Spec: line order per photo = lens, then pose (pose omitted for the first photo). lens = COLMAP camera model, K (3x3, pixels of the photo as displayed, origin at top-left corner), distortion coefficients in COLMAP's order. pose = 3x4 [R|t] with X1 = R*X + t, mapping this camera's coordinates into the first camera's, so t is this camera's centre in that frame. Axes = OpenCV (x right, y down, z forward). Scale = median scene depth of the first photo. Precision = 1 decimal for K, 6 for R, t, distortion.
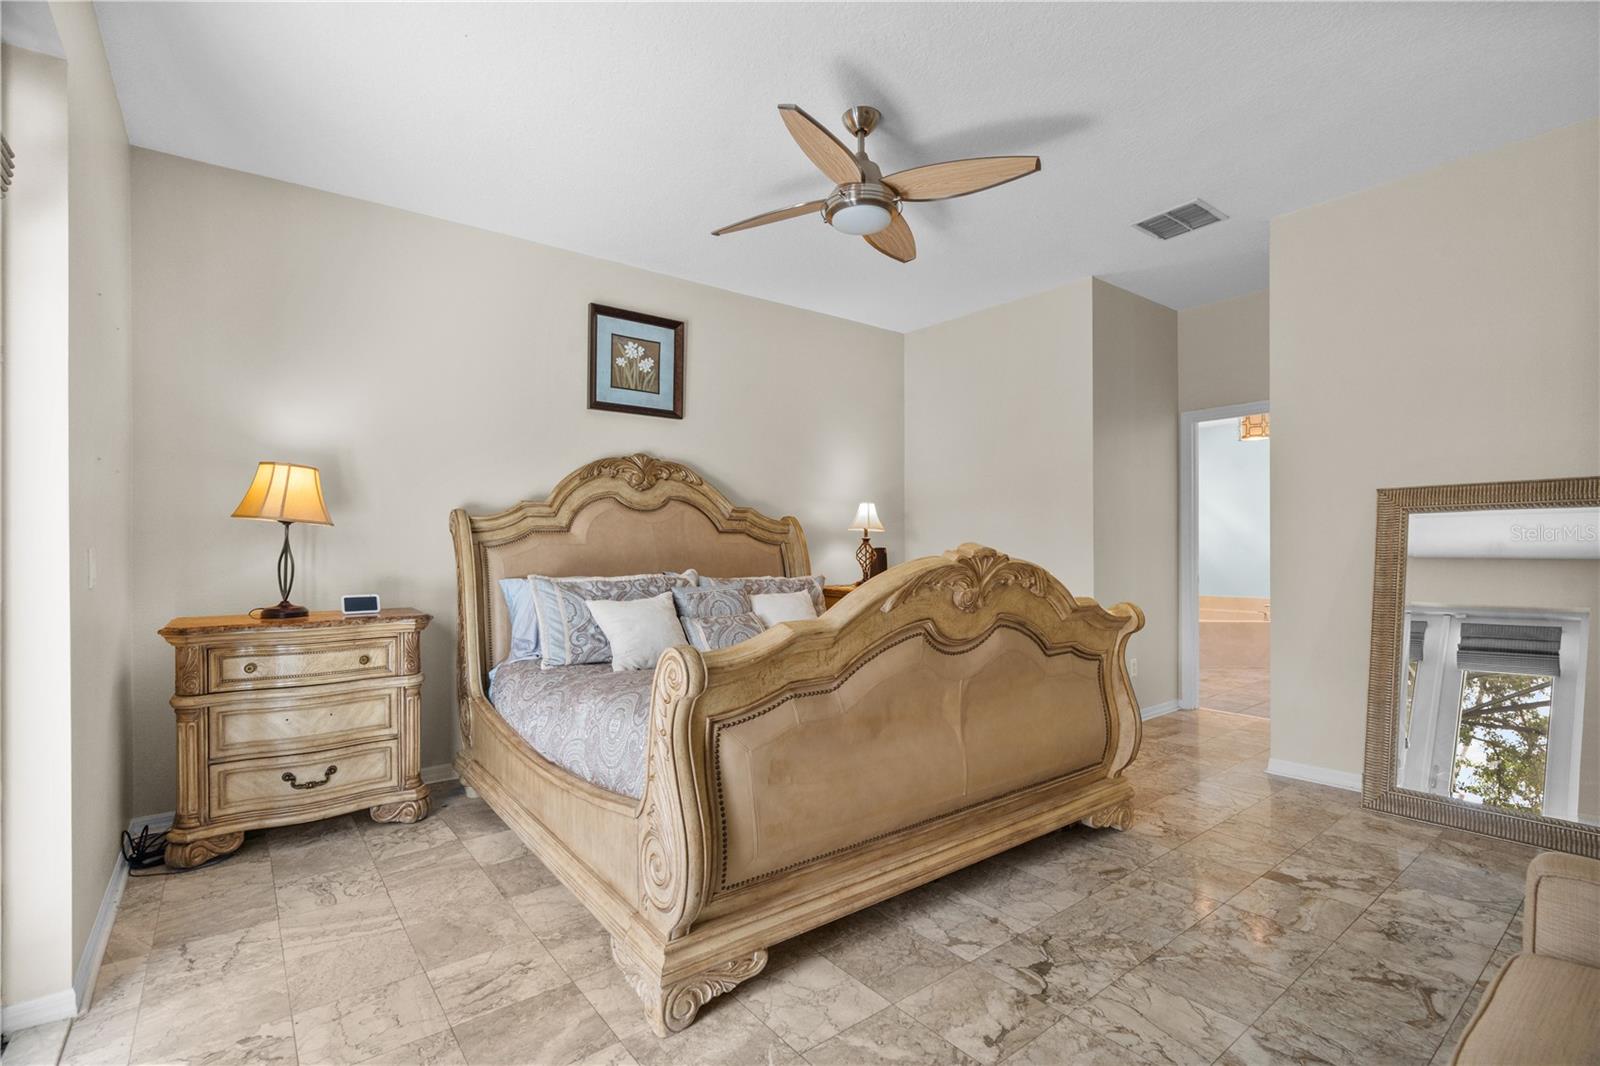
lens RADIAL K [[728.2, 0, 804.5], [0, 728.2, 556.5], [0, 0, 1]] dist [-0.008566, 0.003100]
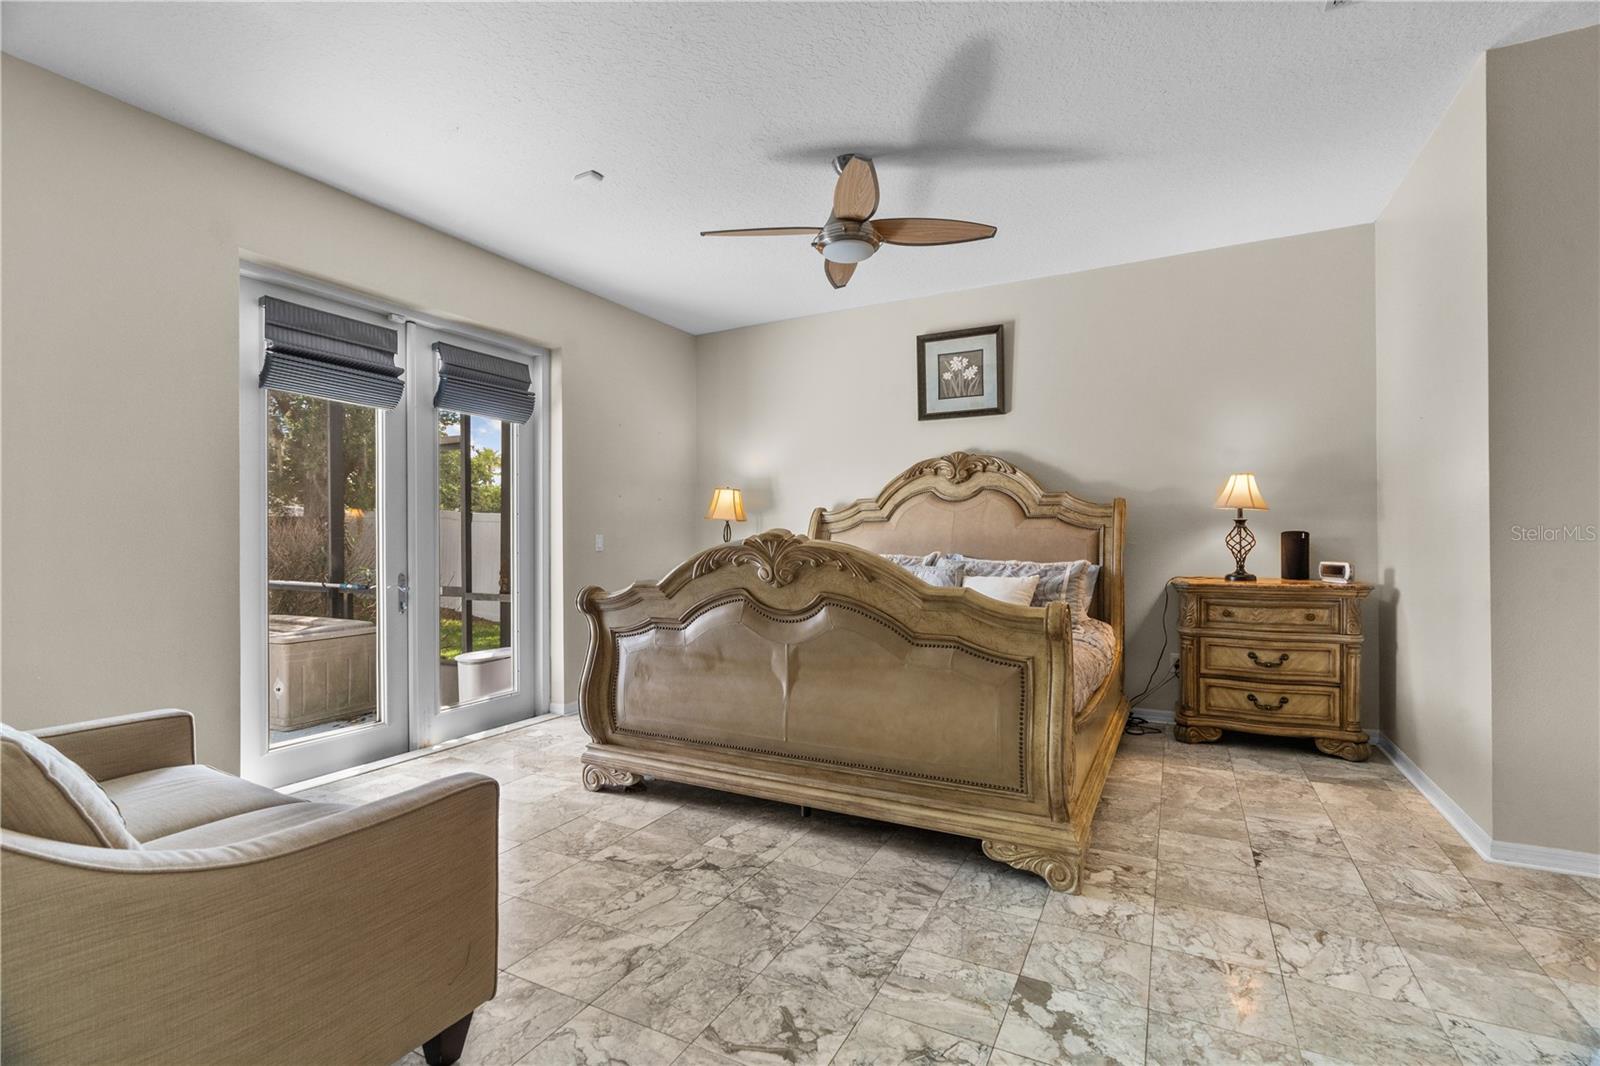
lens RADIAL K [[728.2, 0, 800.4], [0, 728.2, 543.2], [0, 0, 1]] dist [-0.008566, 0.003100]
pose [[0.413197, 0.008106, -0.910605, 1.072374], [-0.006743, 0.999960, 0.005842, -0.001820], [0.910617, 0.003726, 0.413236, 0.434149]]
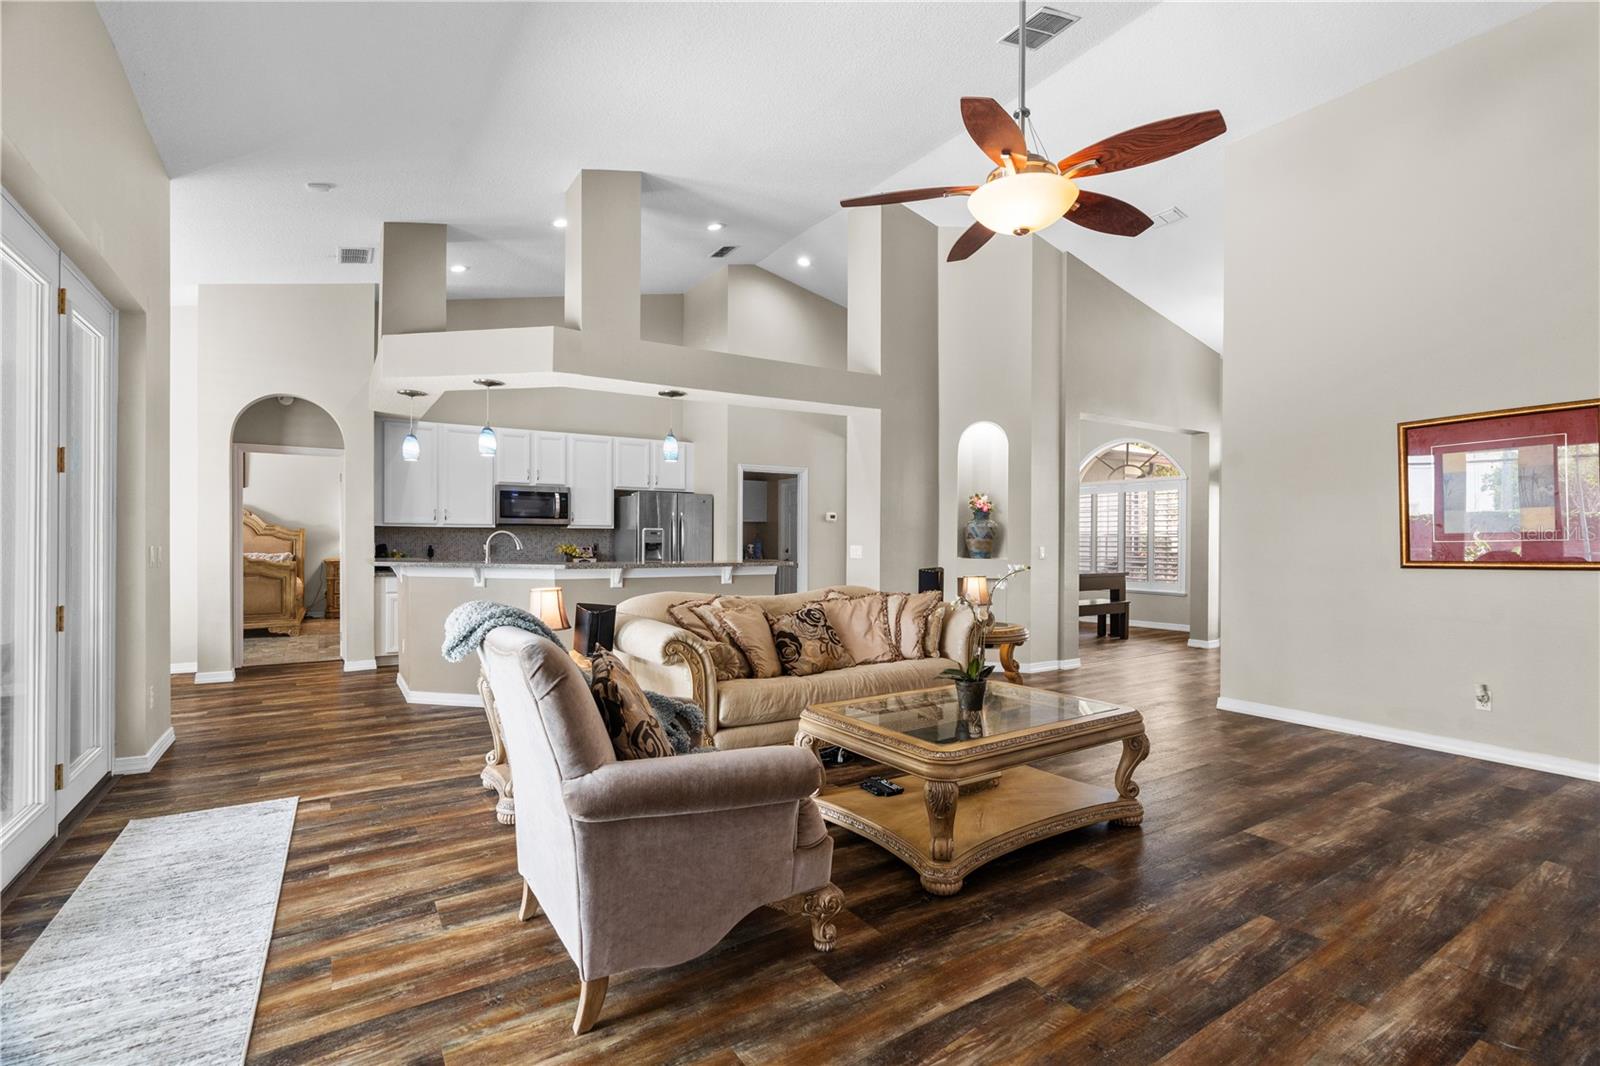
lens RADIAL K [[728.2, 0, 797.2], [0, 728.2, 542.3], [0, 0, 1]] dist [-0.008566, 0.003100]
pose [[0.995639, 0.011351, -0.092600, 2.899321], [-0.012240, 0.999884, -0.009045, -0.014544], [0.092486, 0.010139, 0.995662, -1.877343]]
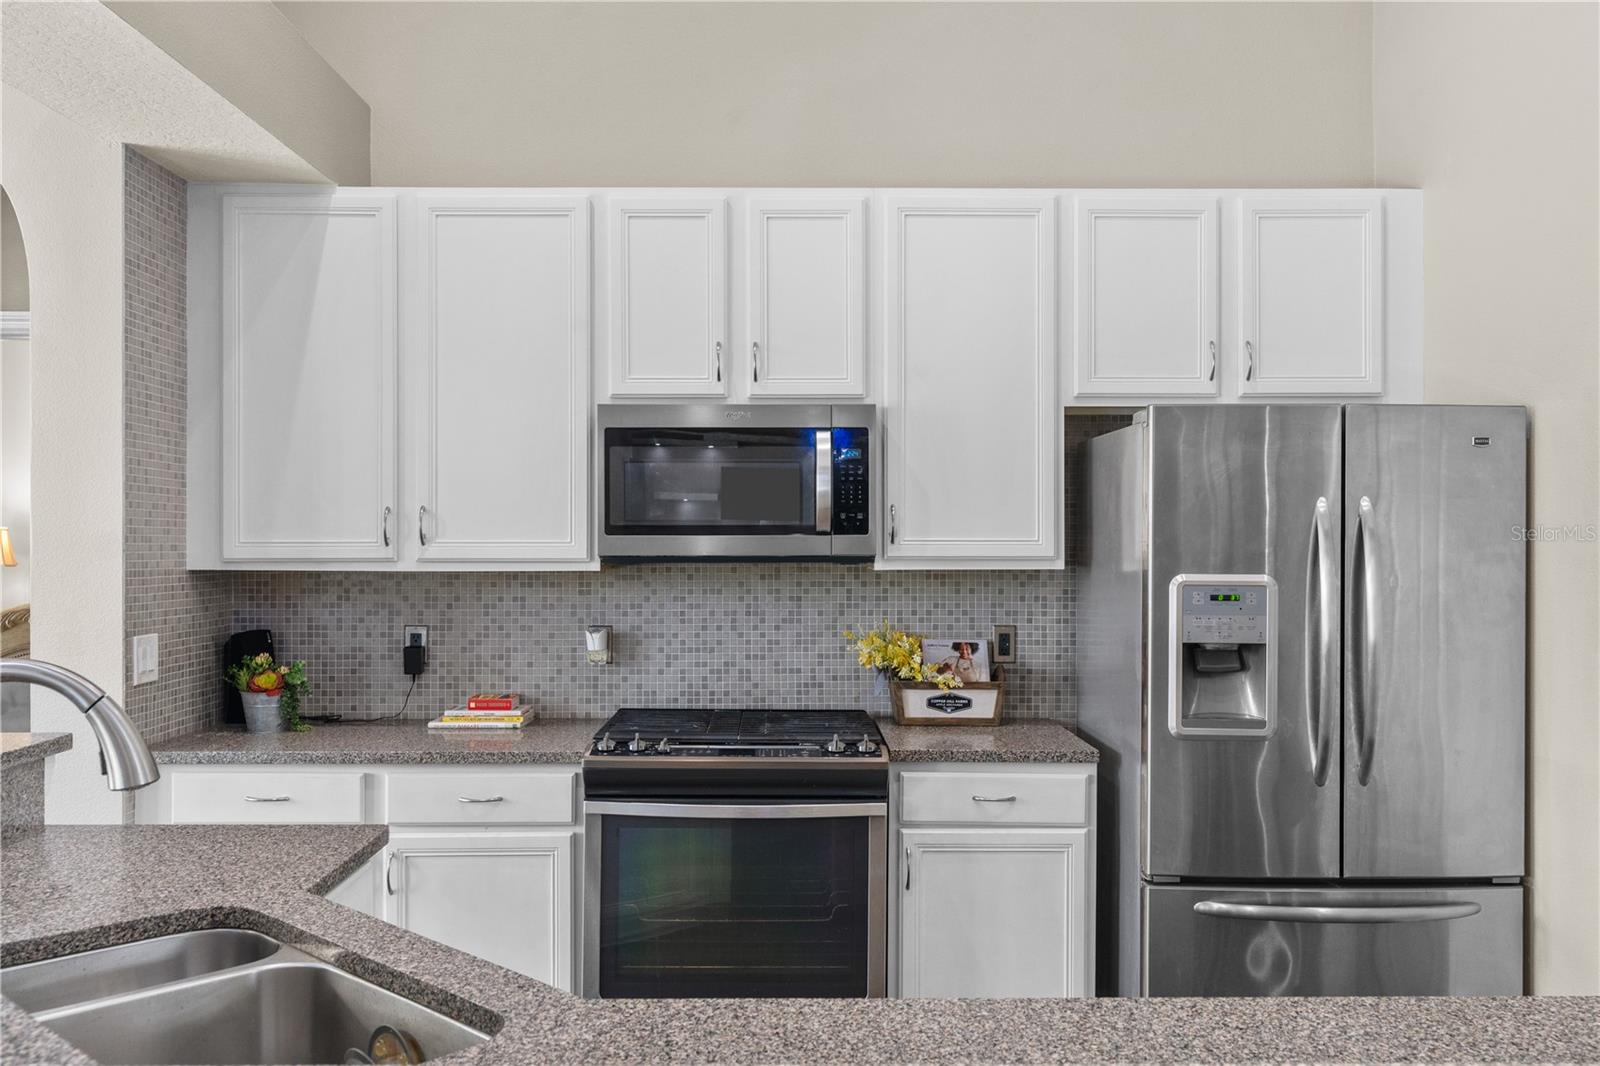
lens RADIAL K [[1342.0, 0, 800.7], [0, 1342.0, 541.3], [0, 0, 1]] dist [0.014398, 0.004101]
pose [[0.794154, 0.005037, -0.607696, 2.483369], [-0.014579, 0.999836, -0.010764, -0.097119], [0.607542, 0.017408, 0.794097, -0.228137]]
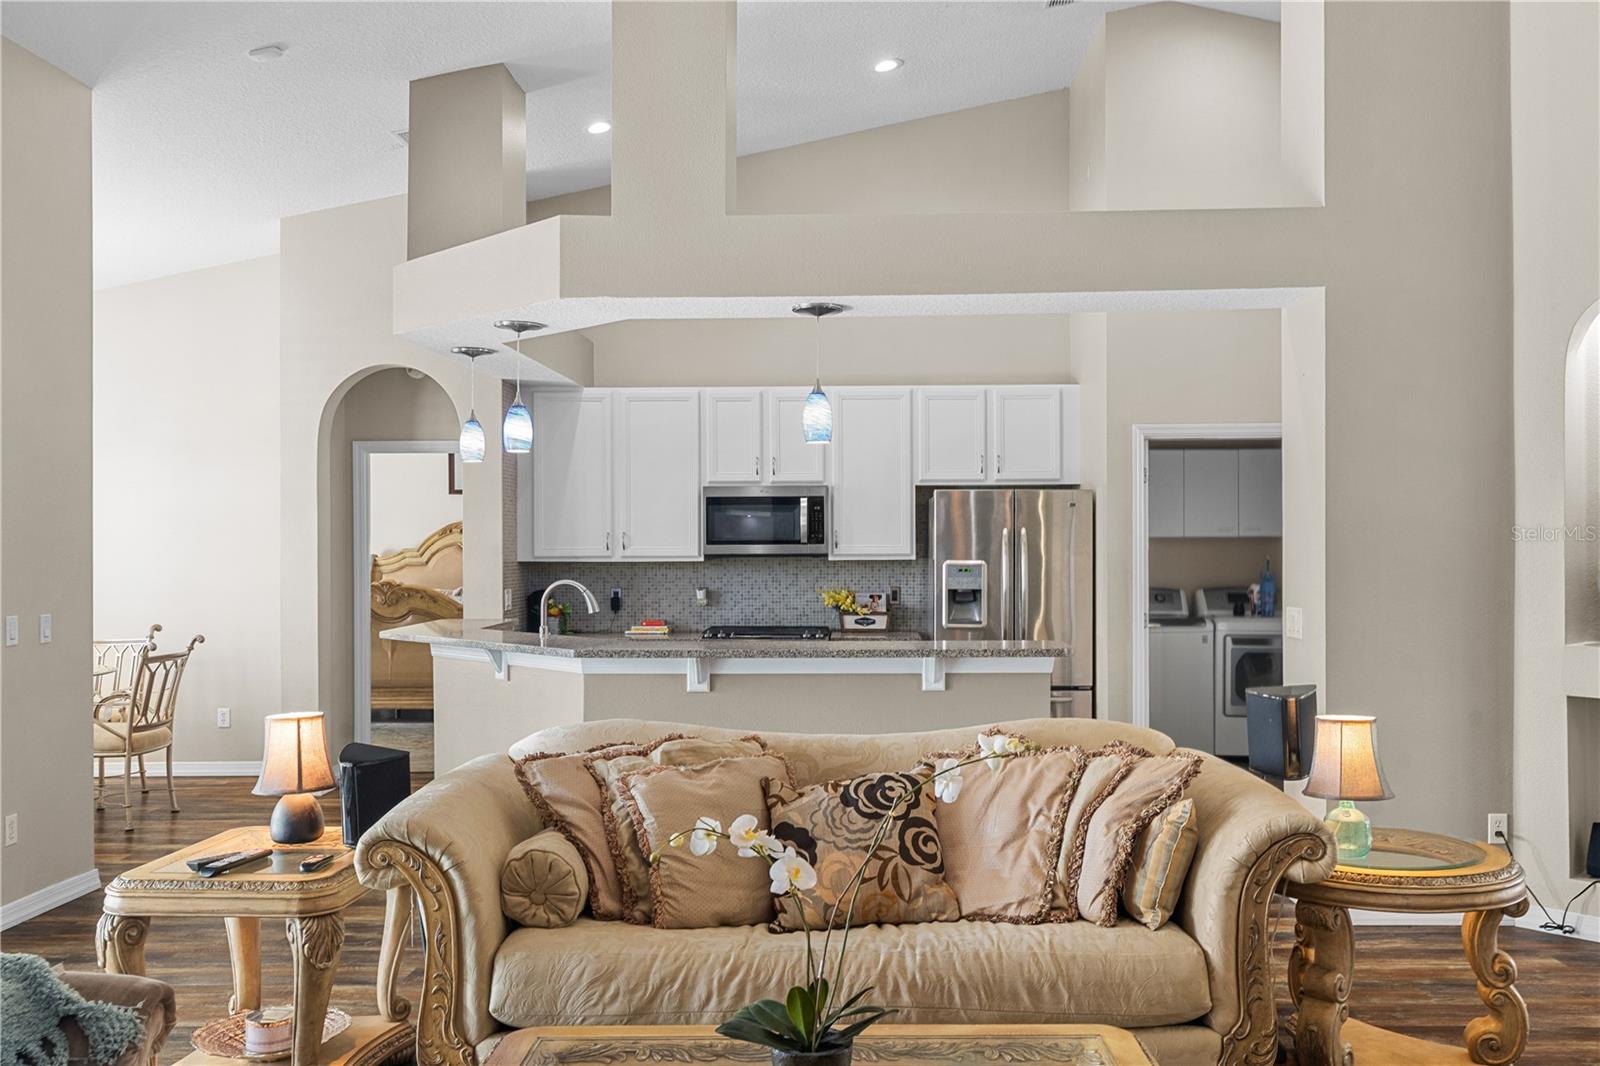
lens RADIAL K [[1342.0, 0, 844.4], [0, 1342.0, 543.0], [0, 0, 1]] dist [0.014398, 0.004101]
pose [[0.781686, 0.002460, -0.623667, 3.548366], [-0.010260, 0.999908, -0.008914, -0.095781], [0.623587, 0.013367, 0.781639, -1.353586]]
